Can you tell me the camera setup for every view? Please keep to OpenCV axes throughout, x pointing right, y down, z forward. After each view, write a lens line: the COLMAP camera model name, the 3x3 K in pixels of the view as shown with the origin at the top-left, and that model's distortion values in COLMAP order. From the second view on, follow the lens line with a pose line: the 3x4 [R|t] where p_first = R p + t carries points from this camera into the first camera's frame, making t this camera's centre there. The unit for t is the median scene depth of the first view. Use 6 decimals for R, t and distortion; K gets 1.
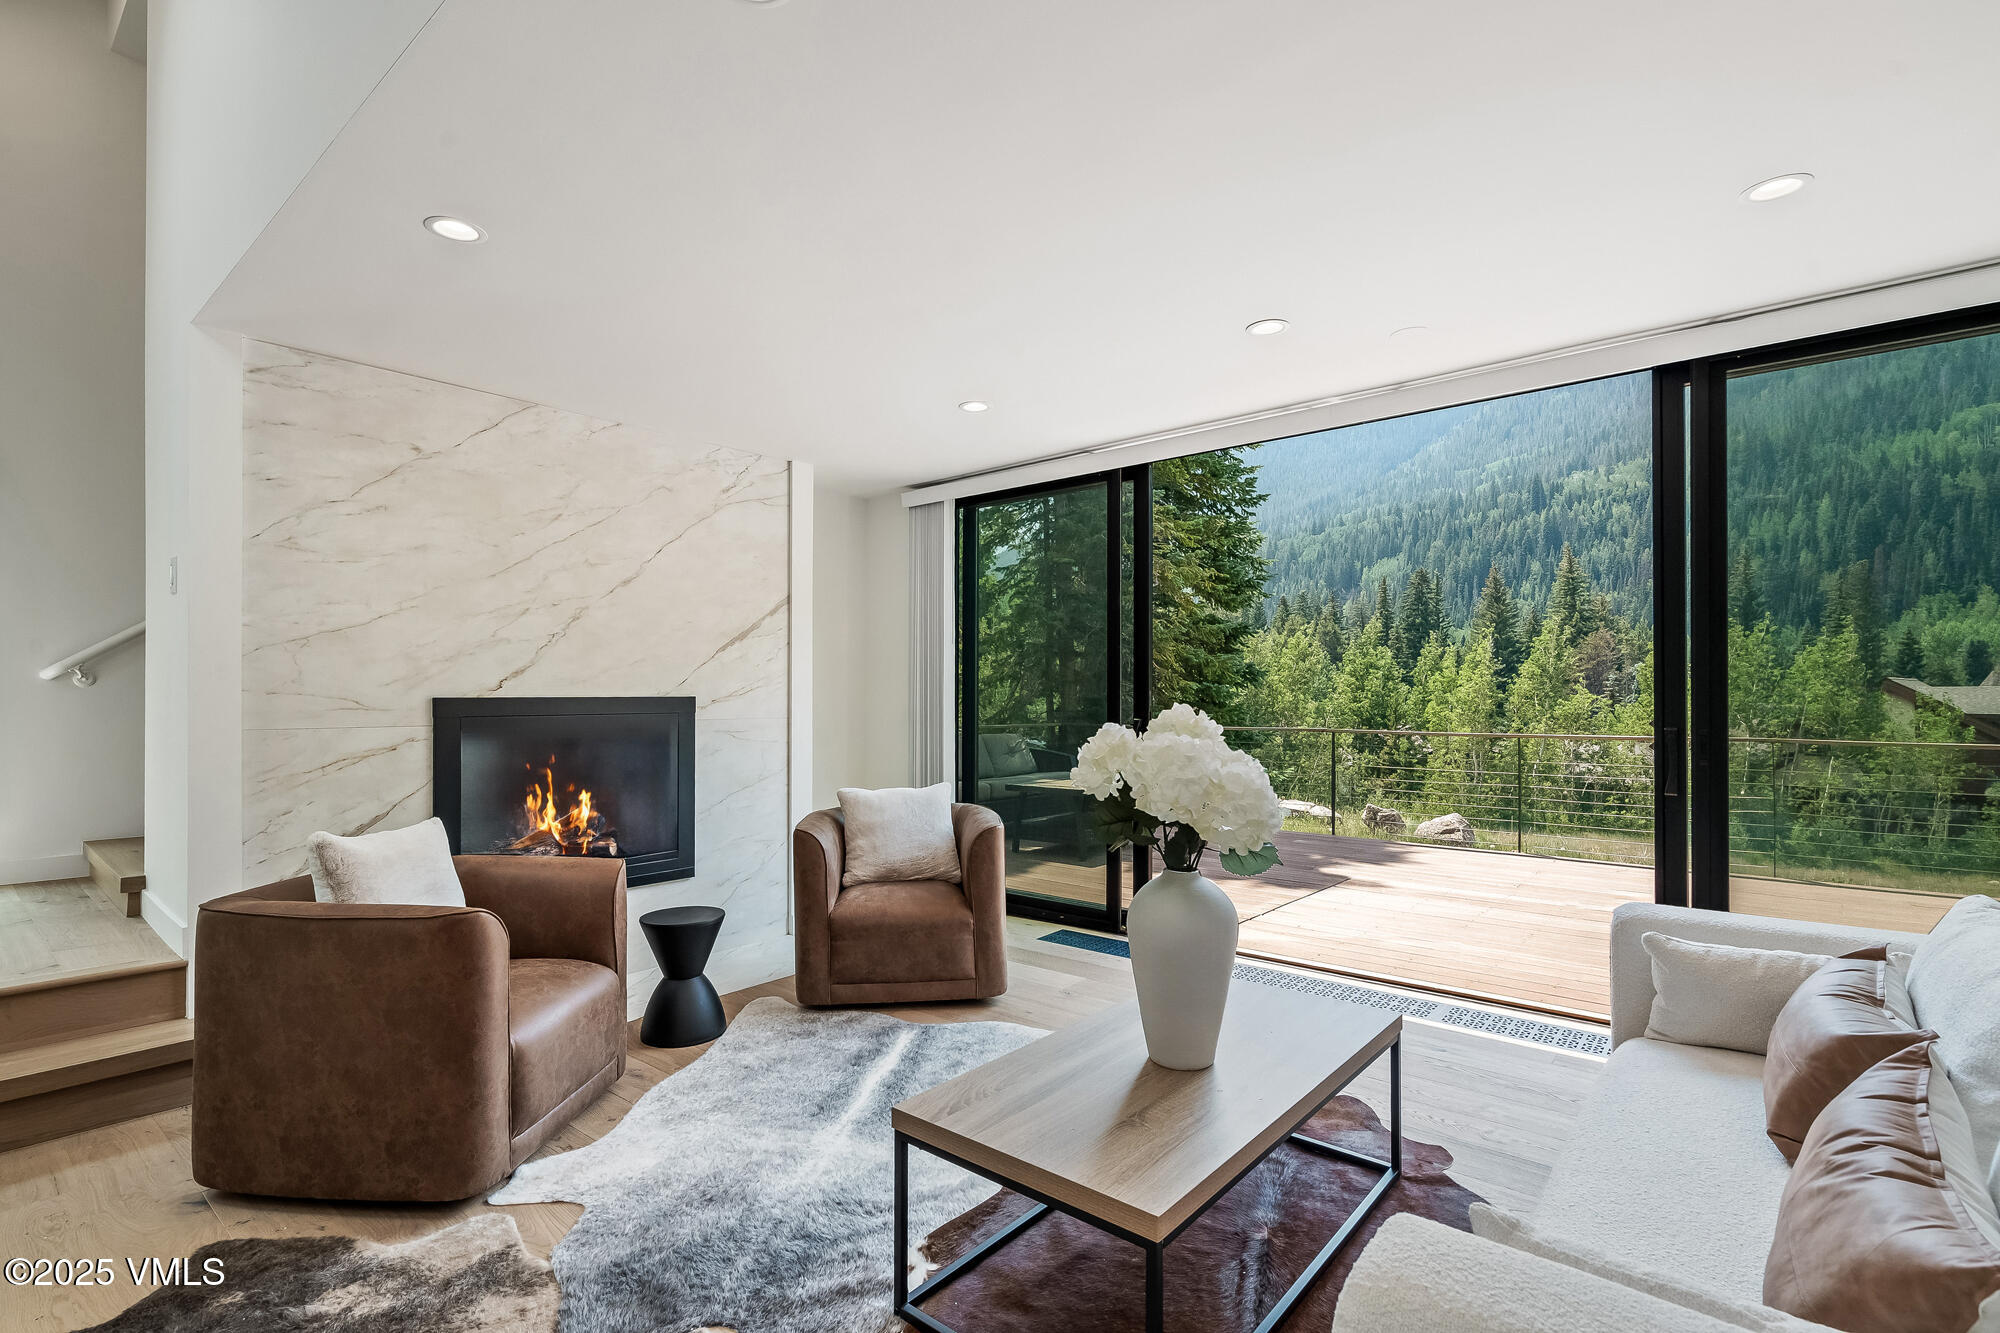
lens RADIAL K [[928.4, 0, 990.2], [0, 928.4, 692.7], [0, 0, 1]] dist [-0.000980, 0.001439]
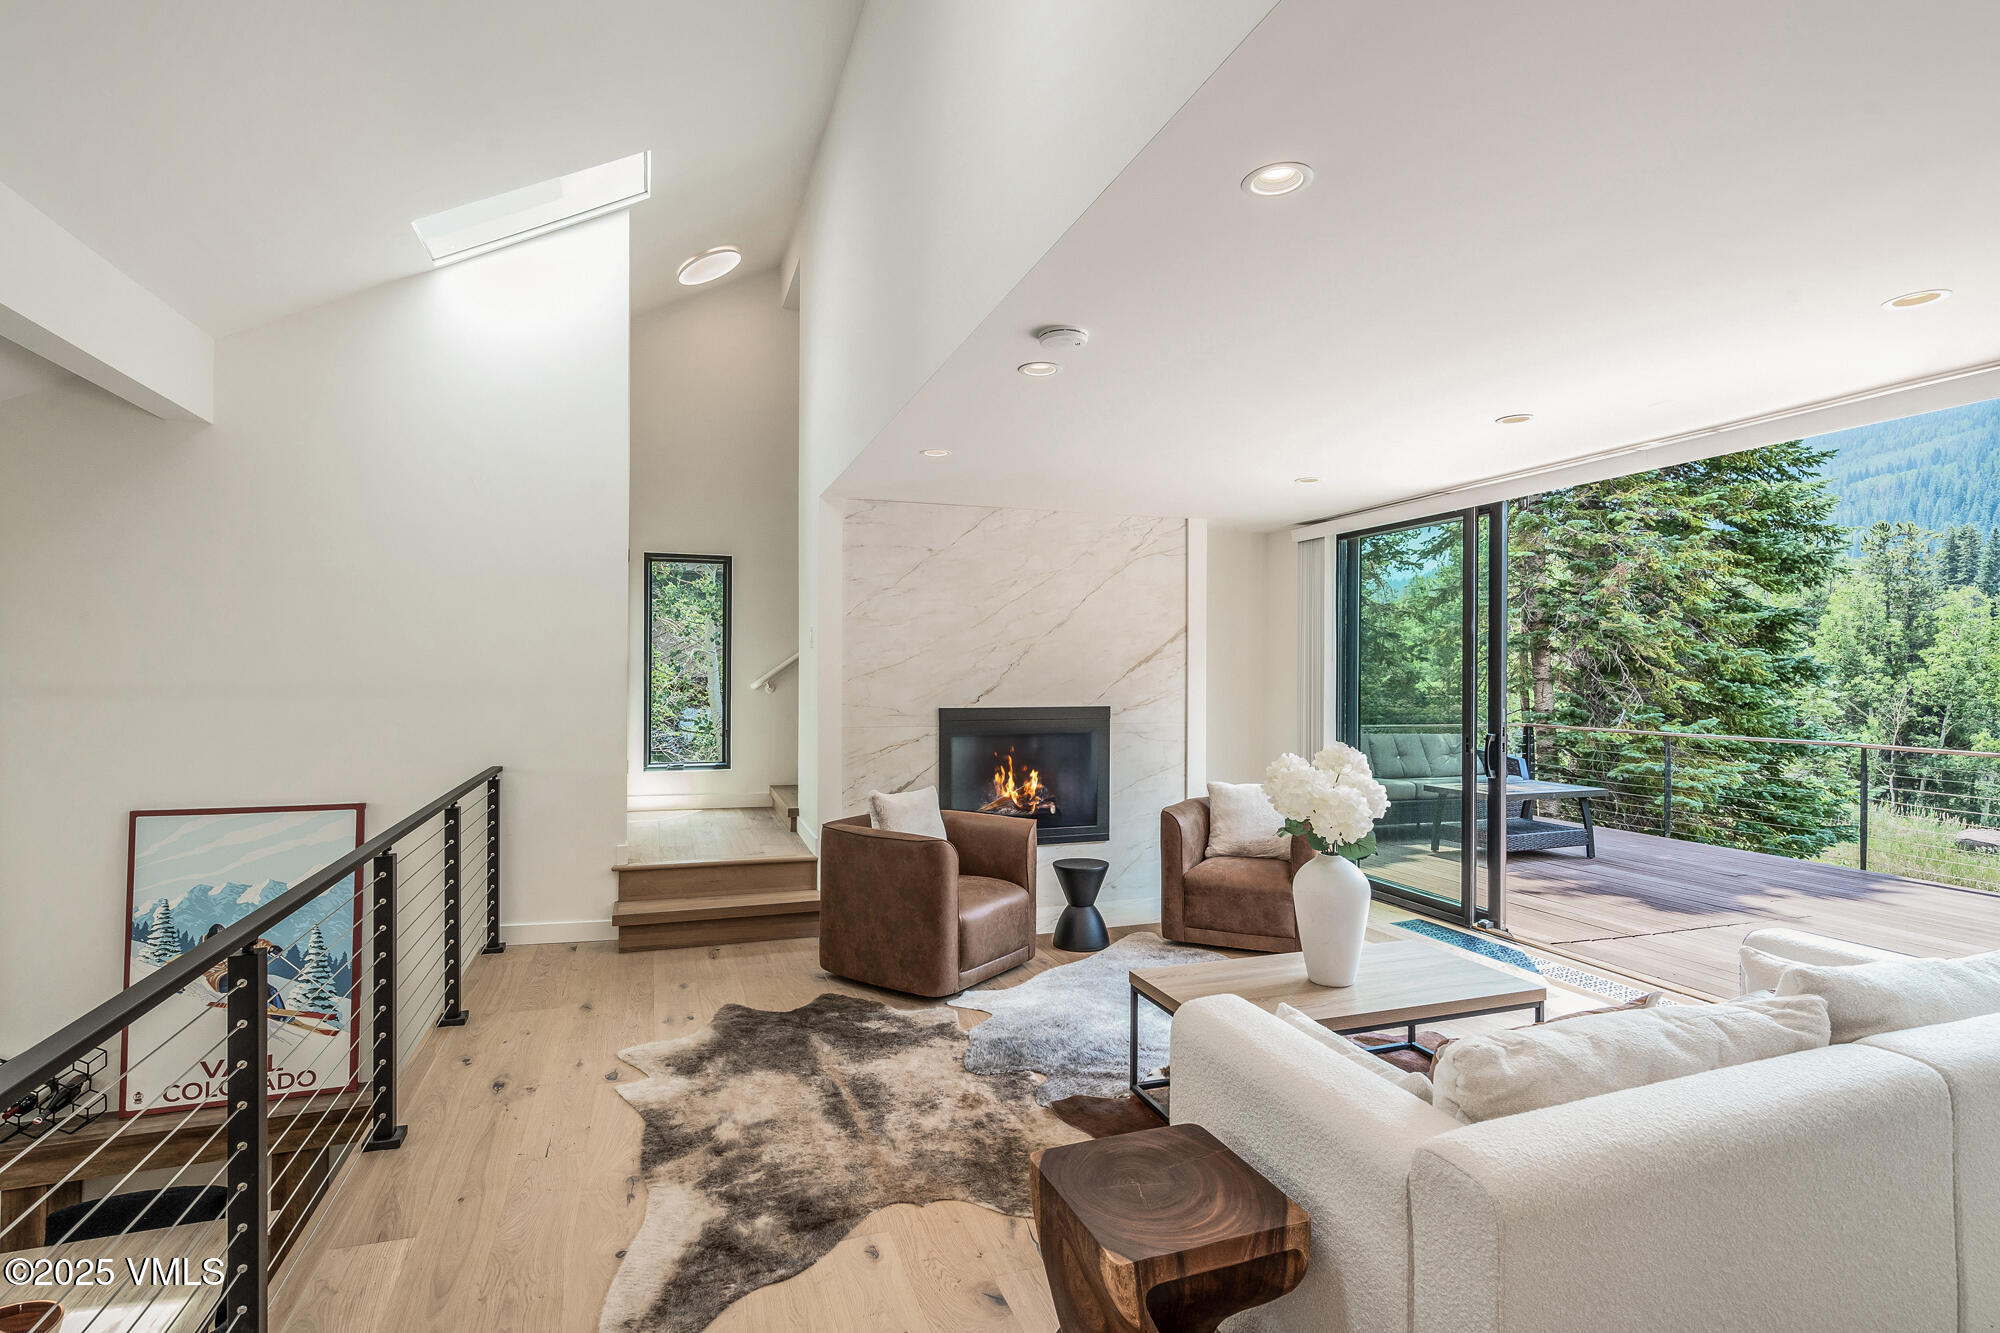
lens RADIAL K [[966.3, 0, 1006.7], [0, 966.3, 676.3], [0, 0, 1]] dist [0.001735, 0.000506]
pose [[0.868359, 0.007698, -0.495876, 0.313701], [-0.003808, 0.999954, 0.008854, -0.065063], [0.495921, -0.005800, 0.868348, -0.365610]]
